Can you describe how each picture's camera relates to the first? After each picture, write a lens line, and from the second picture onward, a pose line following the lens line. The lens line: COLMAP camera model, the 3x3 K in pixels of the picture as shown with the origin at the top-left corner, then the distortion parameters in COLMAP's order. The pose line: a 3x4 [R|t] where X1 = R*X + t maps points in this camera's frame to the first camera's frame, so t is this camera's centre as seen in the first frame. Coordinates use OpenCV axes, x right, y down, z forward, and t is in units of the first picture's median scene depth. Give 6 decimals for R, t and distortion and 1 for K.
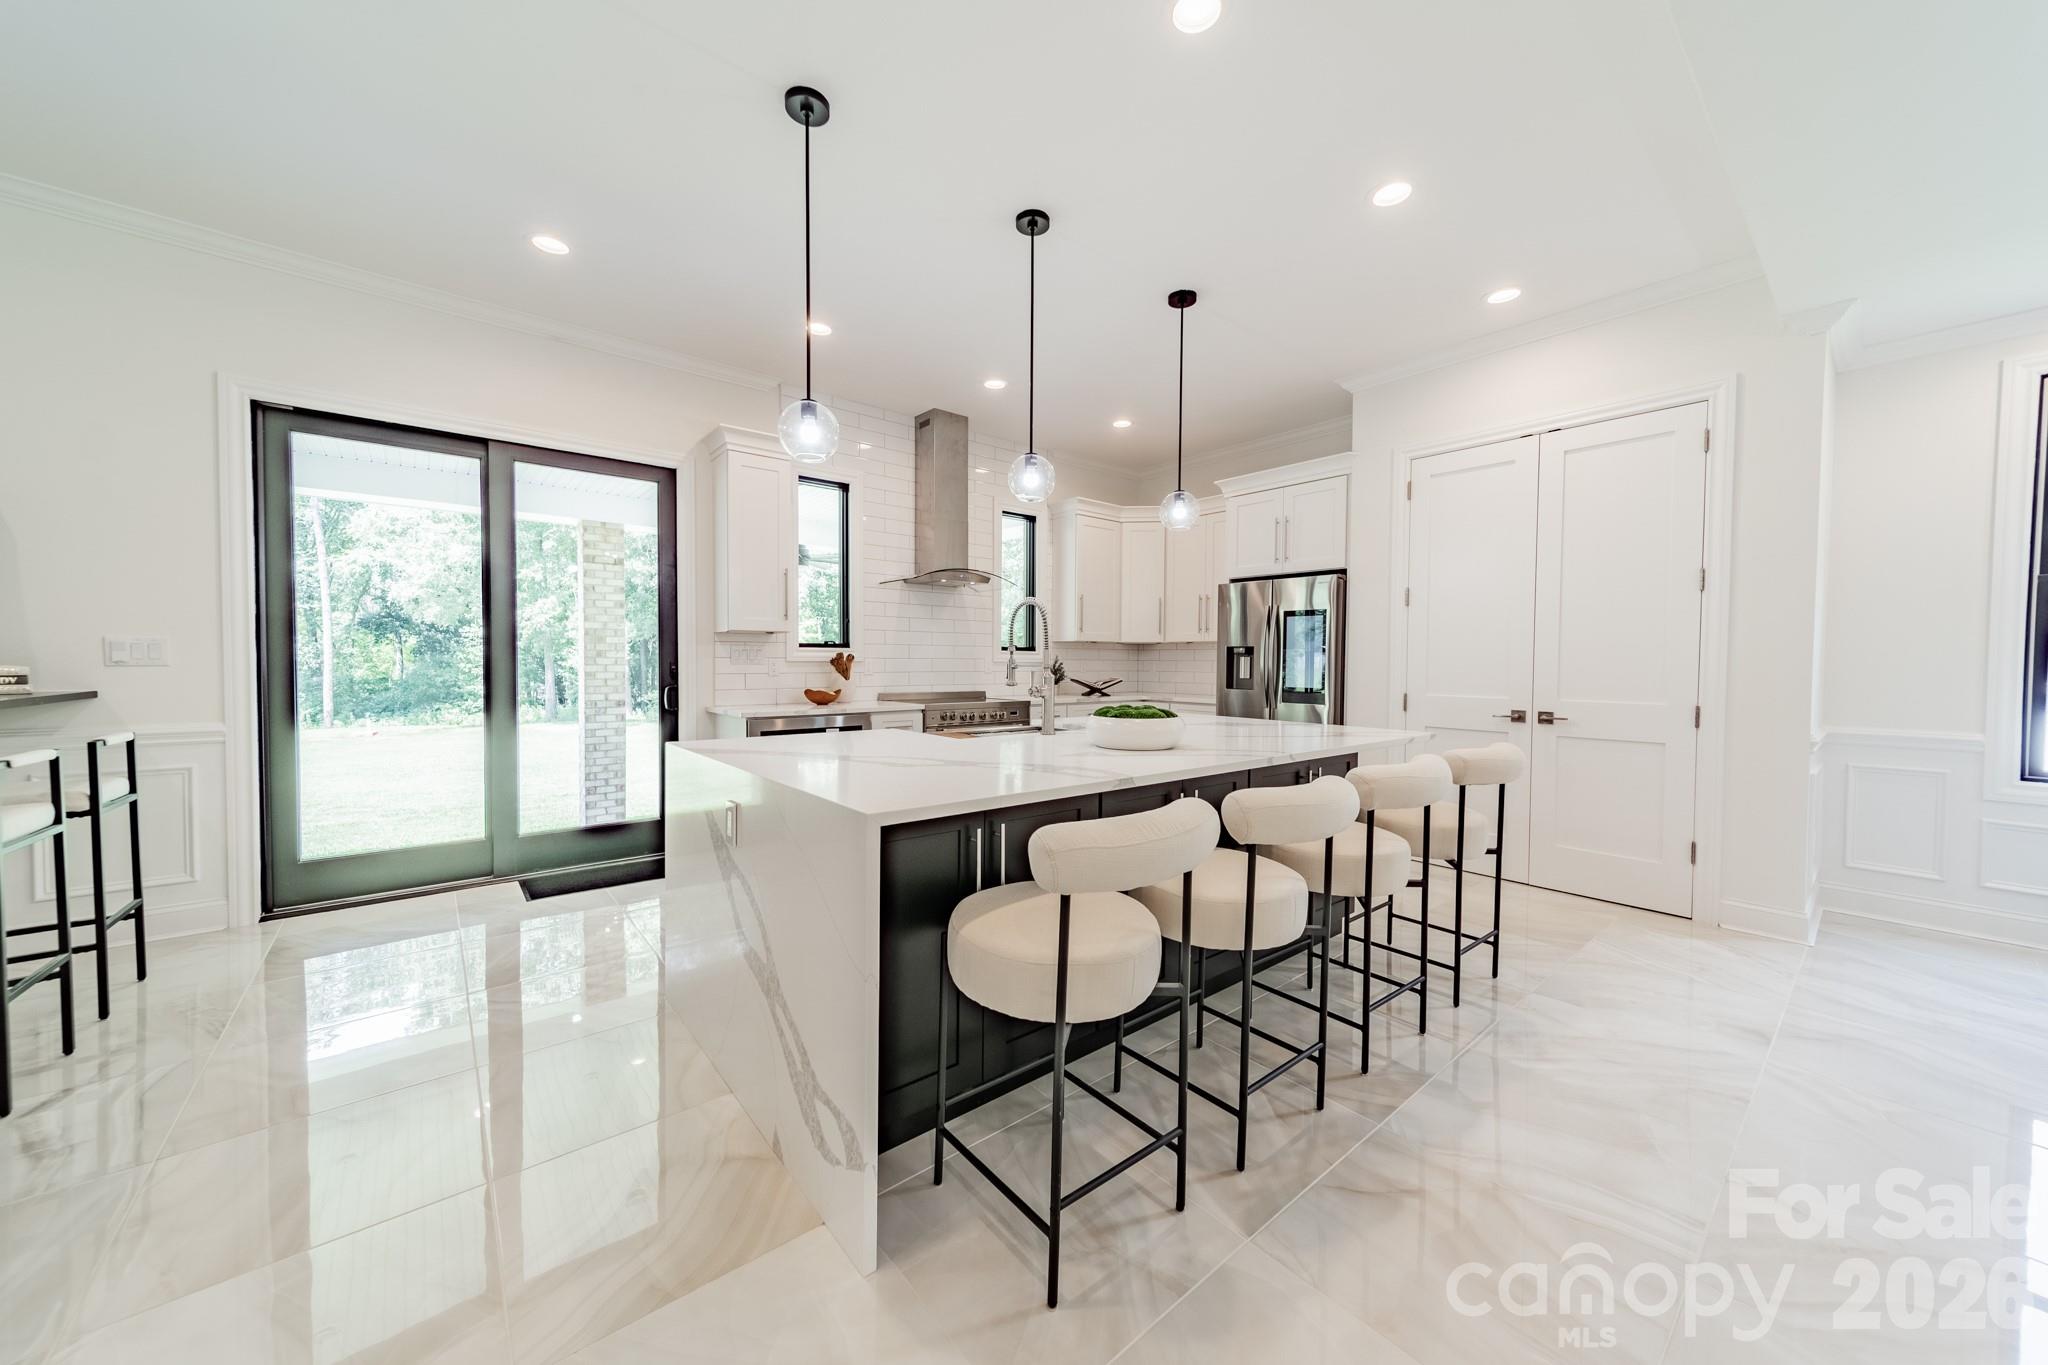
lens RADIAL K [[723.4, 0, 1030.2], [0, 723.4, 678.4], [0, 0, 1]] dist [0.010036, -0.000620]
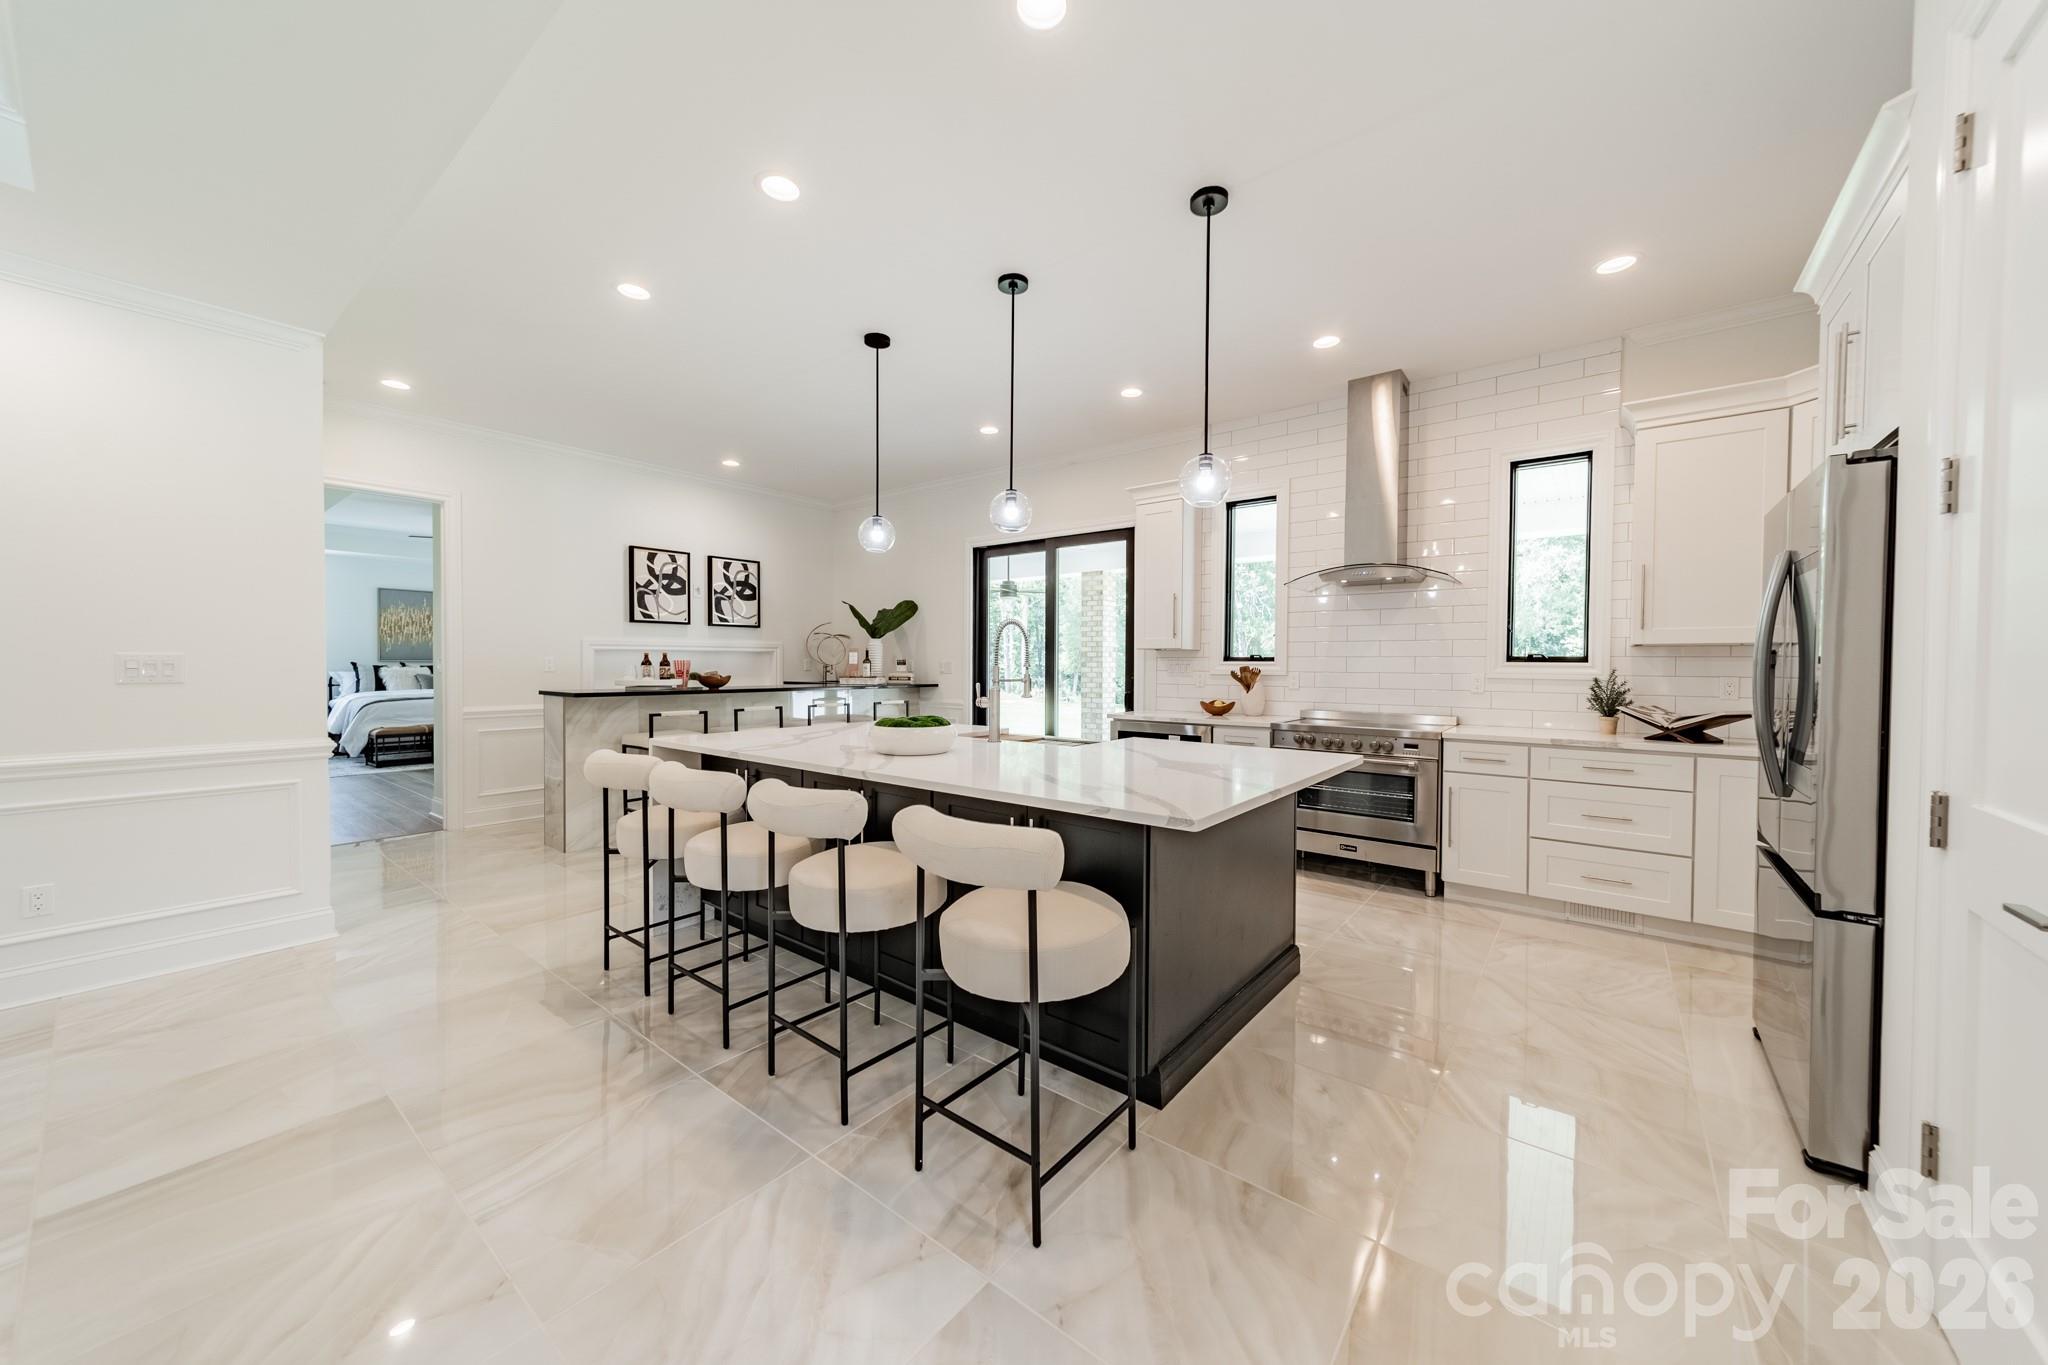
lens RADIAL K [[723.4, 0, 1028.7], [0, 723.4, 672.5], [0, 0, 1]] dist [0.010036, -0.000620]
pose [[0.205775, 0.006121, -0.978580, 0.731345], [-0.028875, 0.999583, 0.000180, -0.019794], [0.978173, 0.028219, 0.205866, 0.534298]]
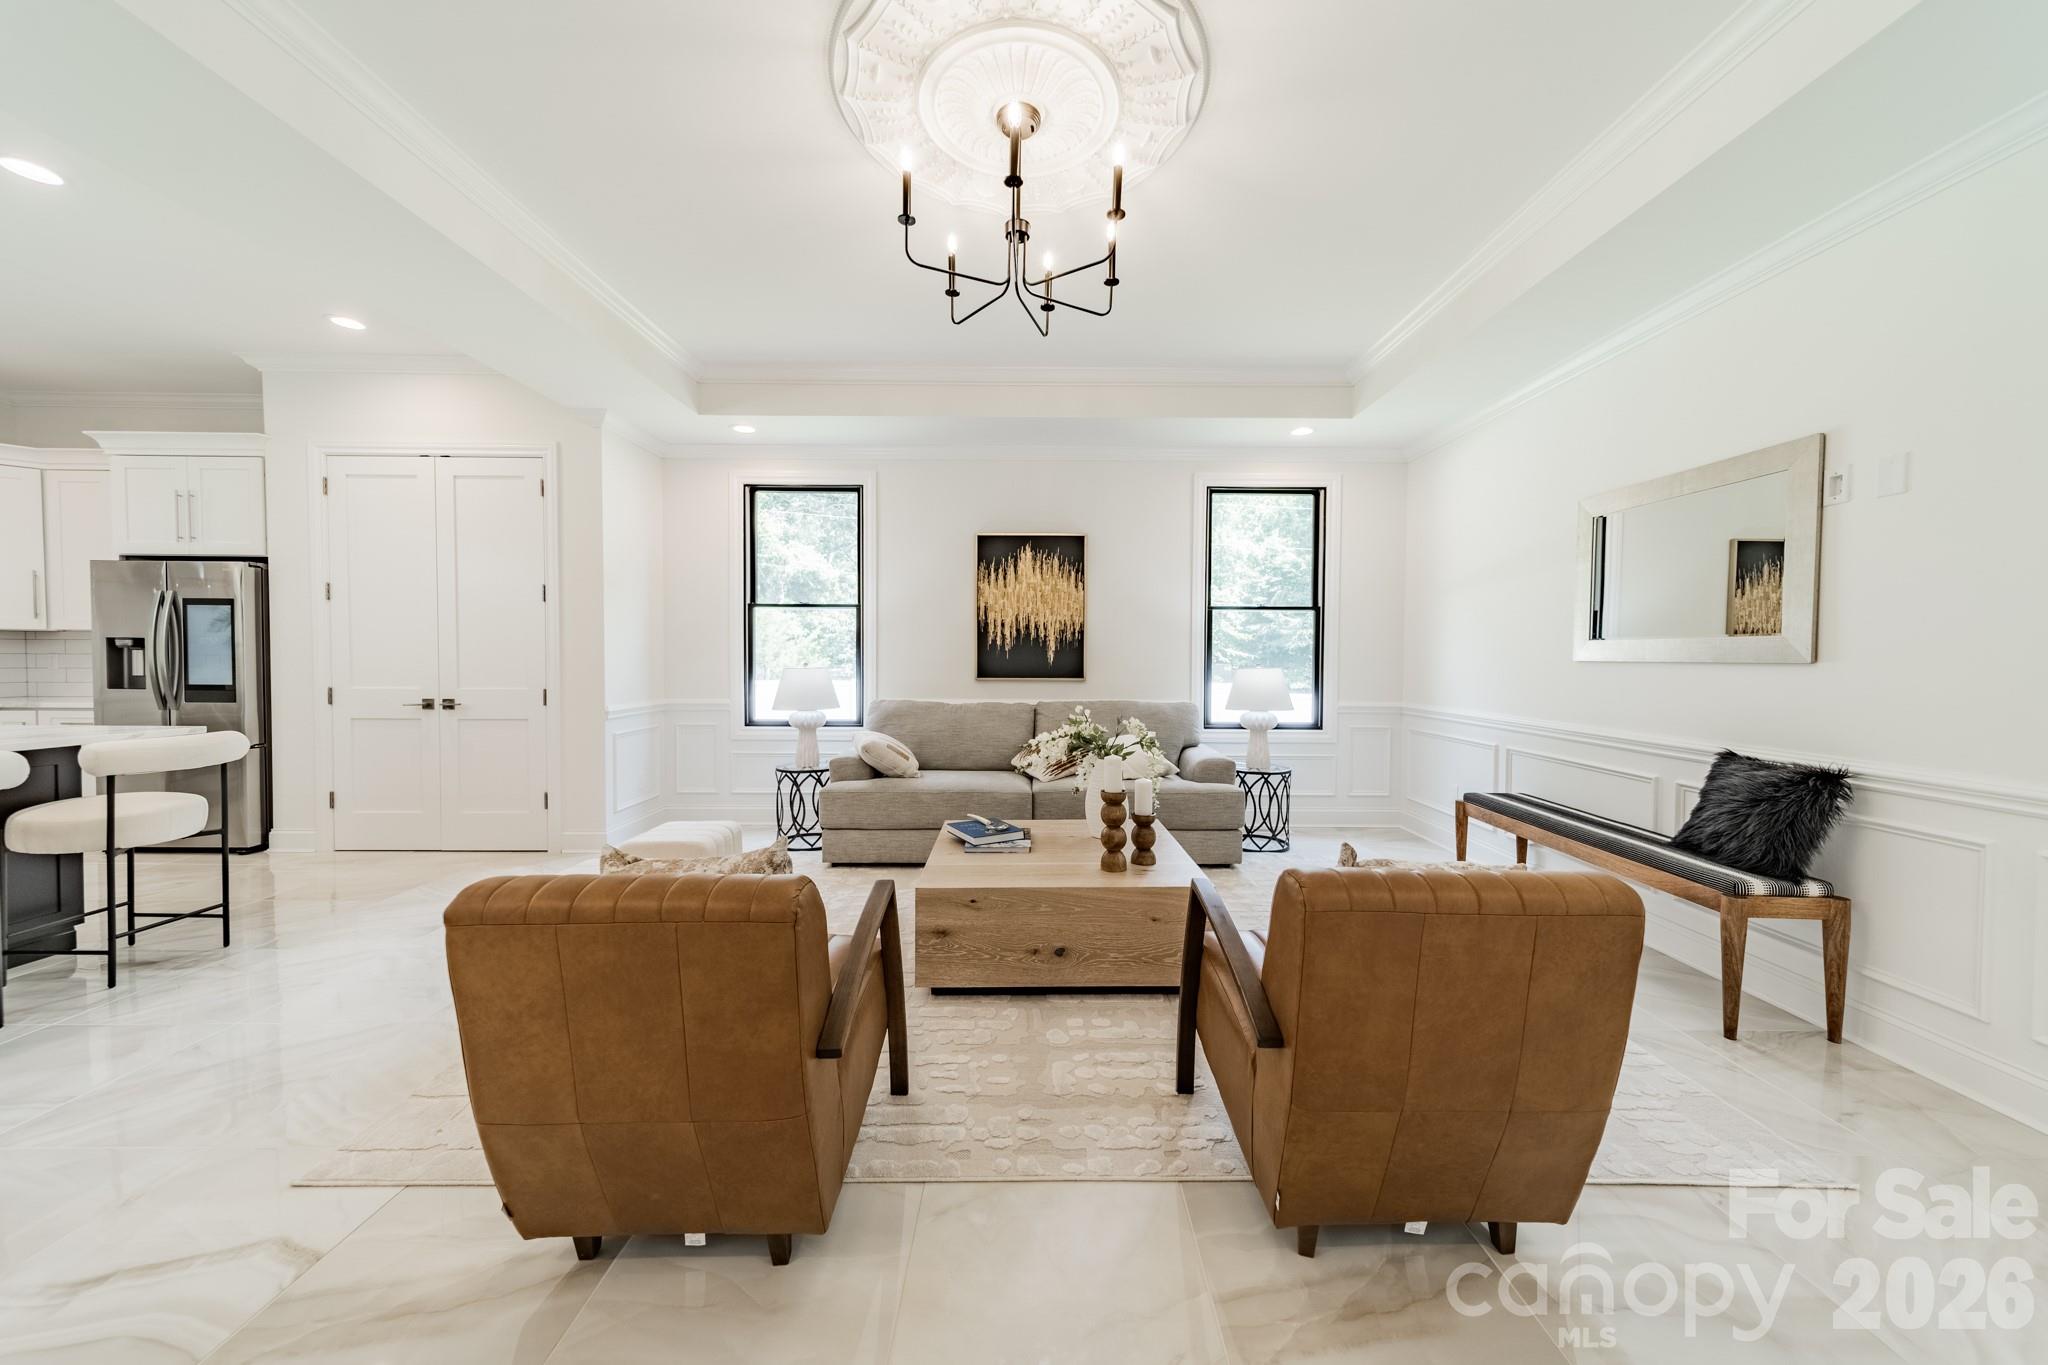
lens RADIAL K [[723.4, 0, 1036.2], [0, 723.4, 673.8], [0, 0, 1]] dist [0.010036, -0.000620]
pose [[0.640688, -0.025257, 0.767386, 0.360804], [0.018767, 0.999675, 0.017234, 0.003261], [-0.767572, 0.003361, 0.640954, -0.397466]]
